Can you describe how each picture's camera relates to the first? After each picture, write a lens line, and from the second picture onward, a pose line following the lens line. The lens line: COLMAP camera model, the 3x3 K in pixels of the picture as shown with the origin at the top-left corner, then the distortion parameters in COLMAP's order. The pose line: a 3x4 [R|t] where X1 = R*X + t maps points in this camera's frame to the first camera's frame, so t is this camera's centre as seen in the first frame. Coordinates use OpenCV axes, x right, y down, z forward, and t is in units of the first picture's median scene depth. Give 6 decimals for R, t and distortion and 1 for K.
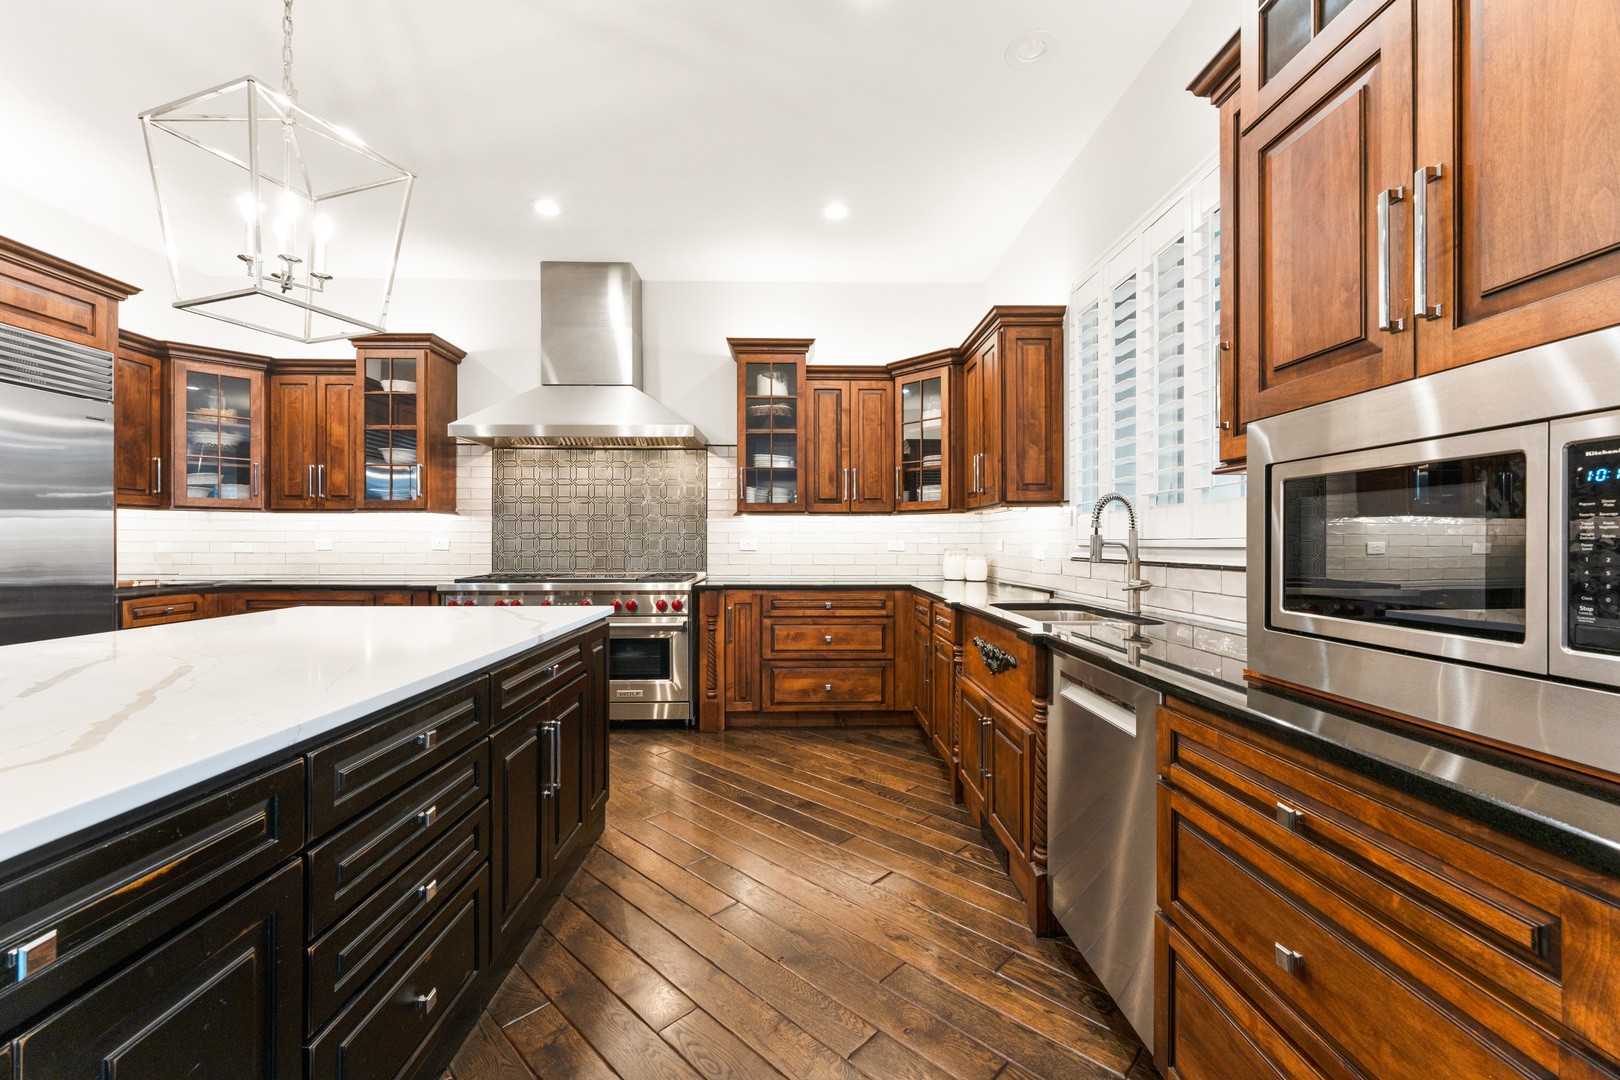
lens RADIAL K [[652.9, 0, 808.3], [0, 652.9, 547.0], [0, 0, 1]] dist [0.000126, 0.000052]
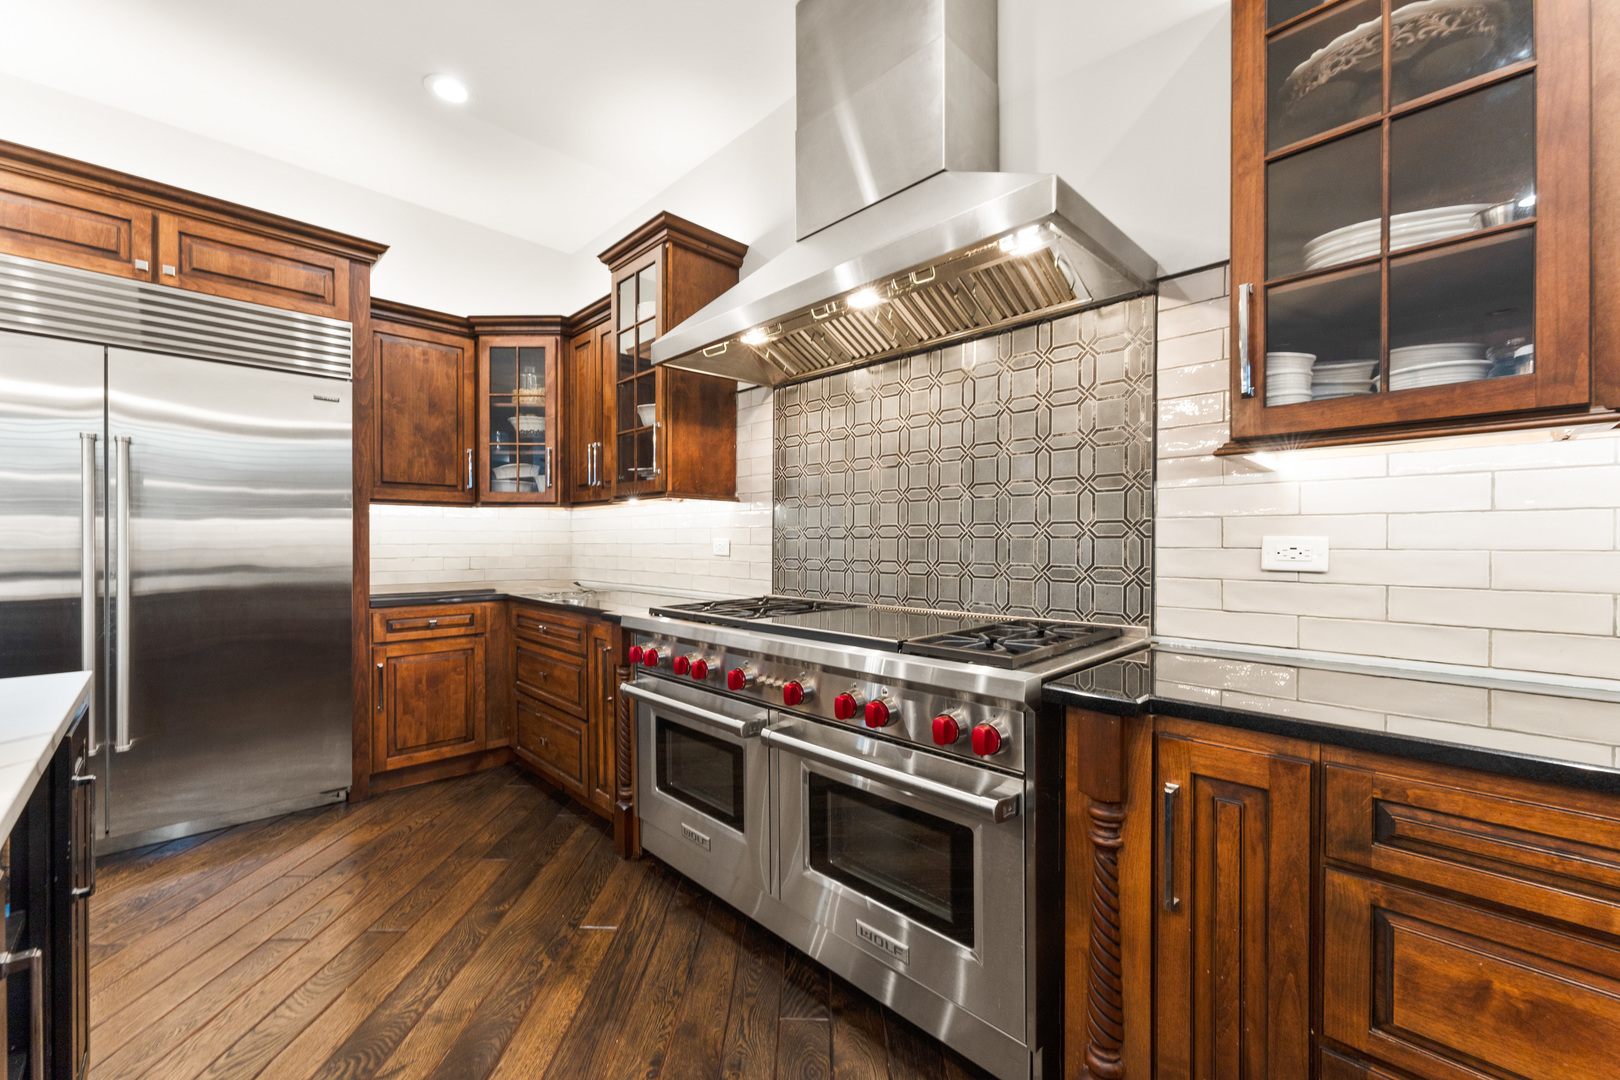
lens RADIAL K [[652.9, 0, 800.6], [0, 652.9, 546.4], [0, 0, 1]] dist [0.000126, 0.000052]
pose [[0.685589, 0.005221, -0.727970, -0.026237], [-0.006445, 0.999979, 0.001102, -0.006363], [0.727961, 0.003936, 0.685608, 0.650778]]
